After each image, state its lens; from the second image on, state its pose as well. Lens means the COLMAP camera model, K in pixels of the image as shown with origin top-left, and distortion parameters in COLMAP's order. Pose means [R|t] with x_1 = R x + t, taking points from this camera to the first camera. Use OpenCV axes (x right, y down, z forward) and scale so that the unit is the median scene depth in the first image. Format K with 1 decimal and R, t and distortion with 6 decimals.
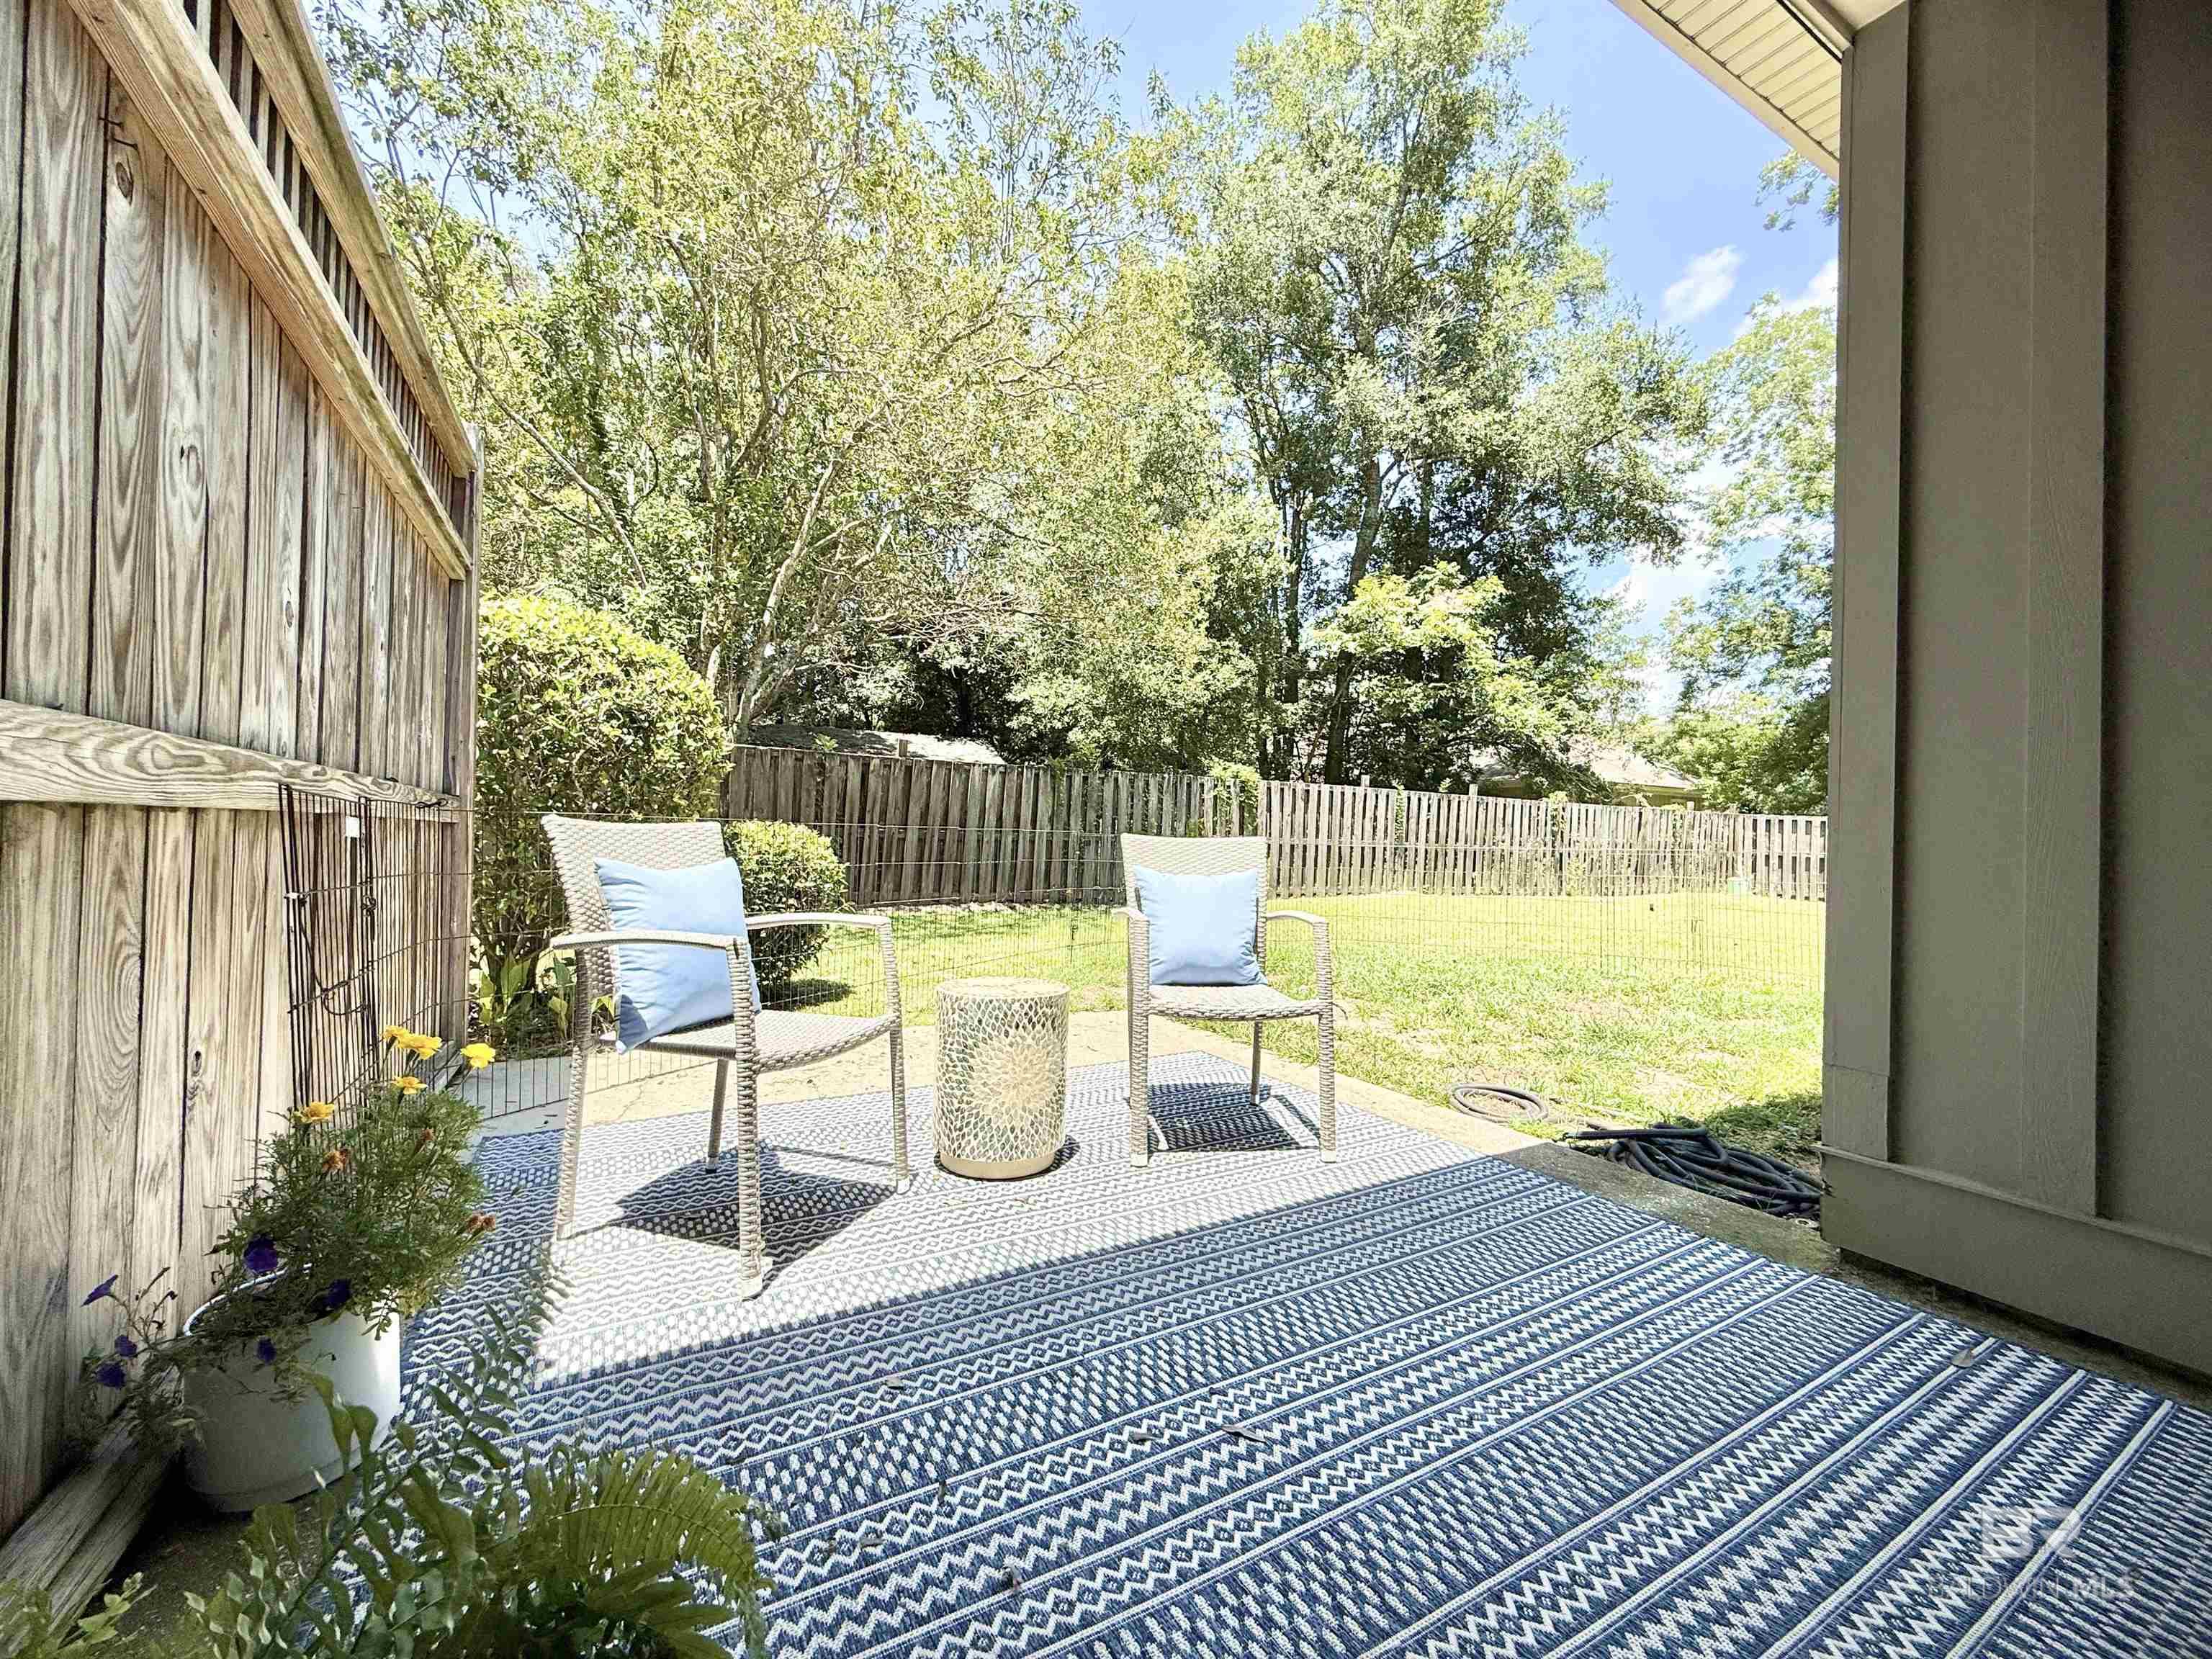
lens RADIAL K [[880.3, 0, 1103.2], [0, 880.3, 831.1], [0, 0, 1]] dist [-0.001119, 0.000363]
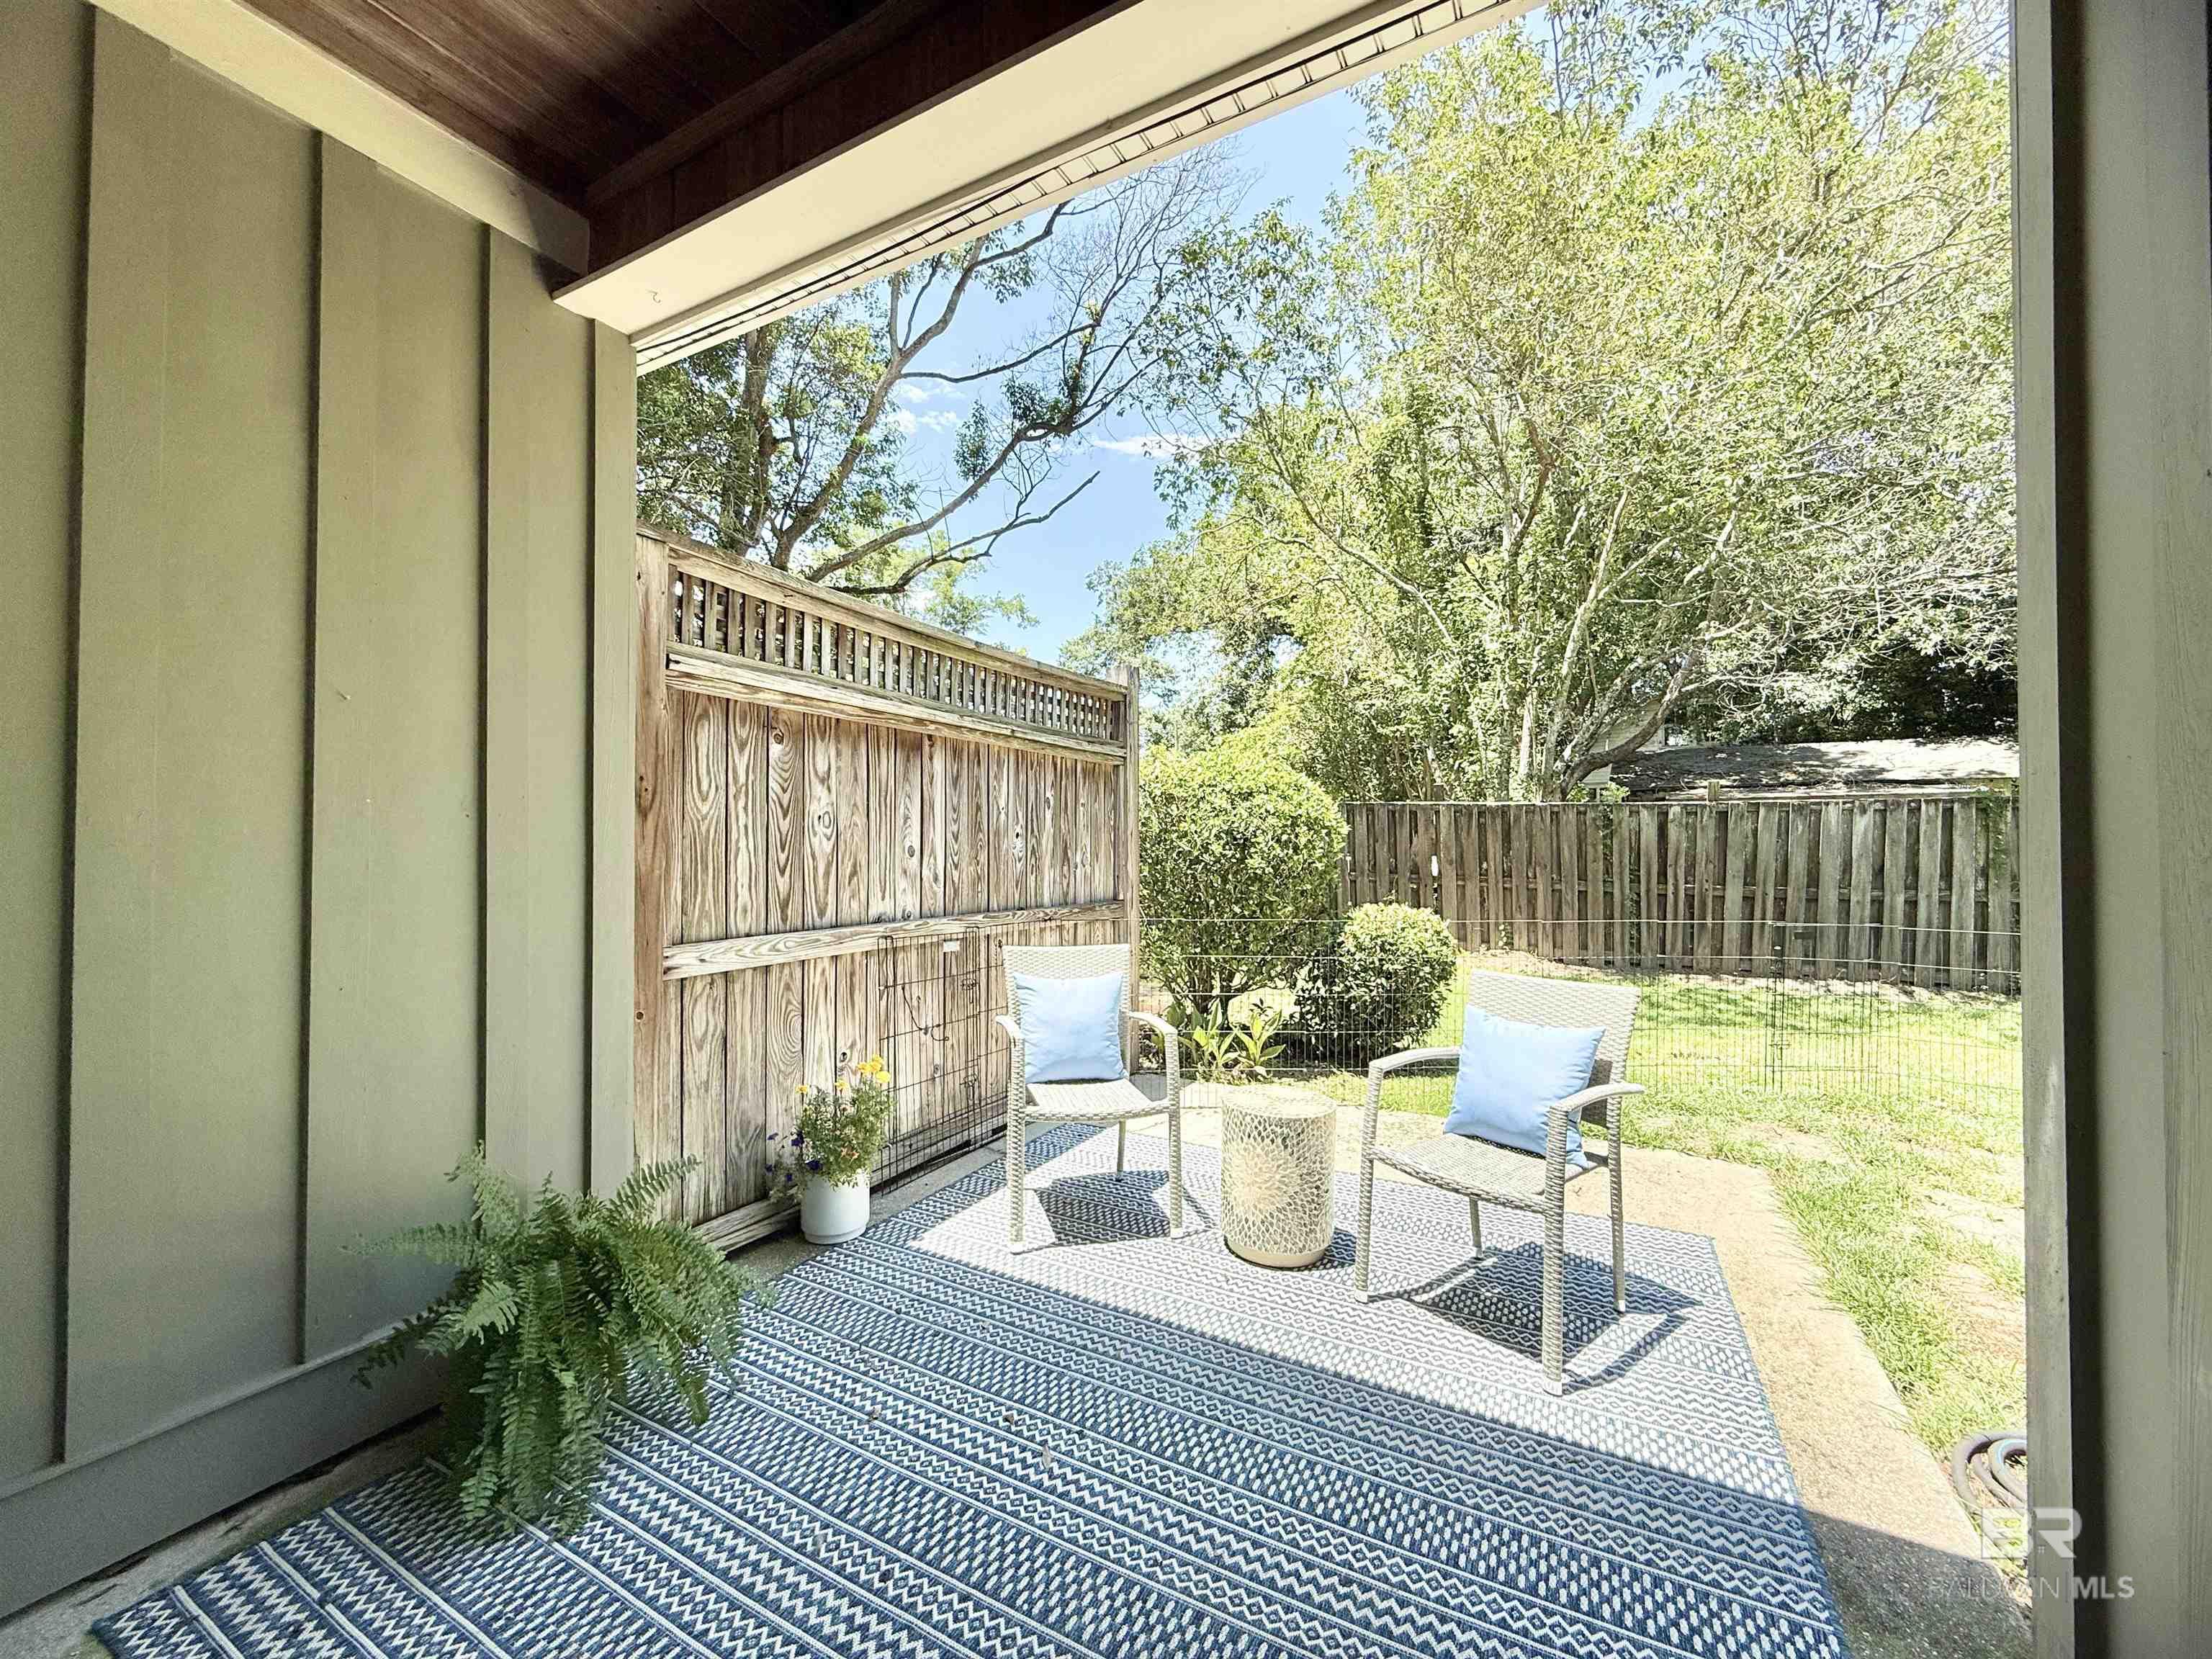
lens RADIAL K [[880.3, 0, 1097.6], [0, 880.3, 834.4], [0, 0, 1]] dist [-0.001119, 0.000363]
pose [[0.521155, -0.030348, -0.852922, 0.693851], [0.012946, 0.999534, -0.027654, -0.133638], [0.853364, 0.003370, 0.521305, 0.157677]]
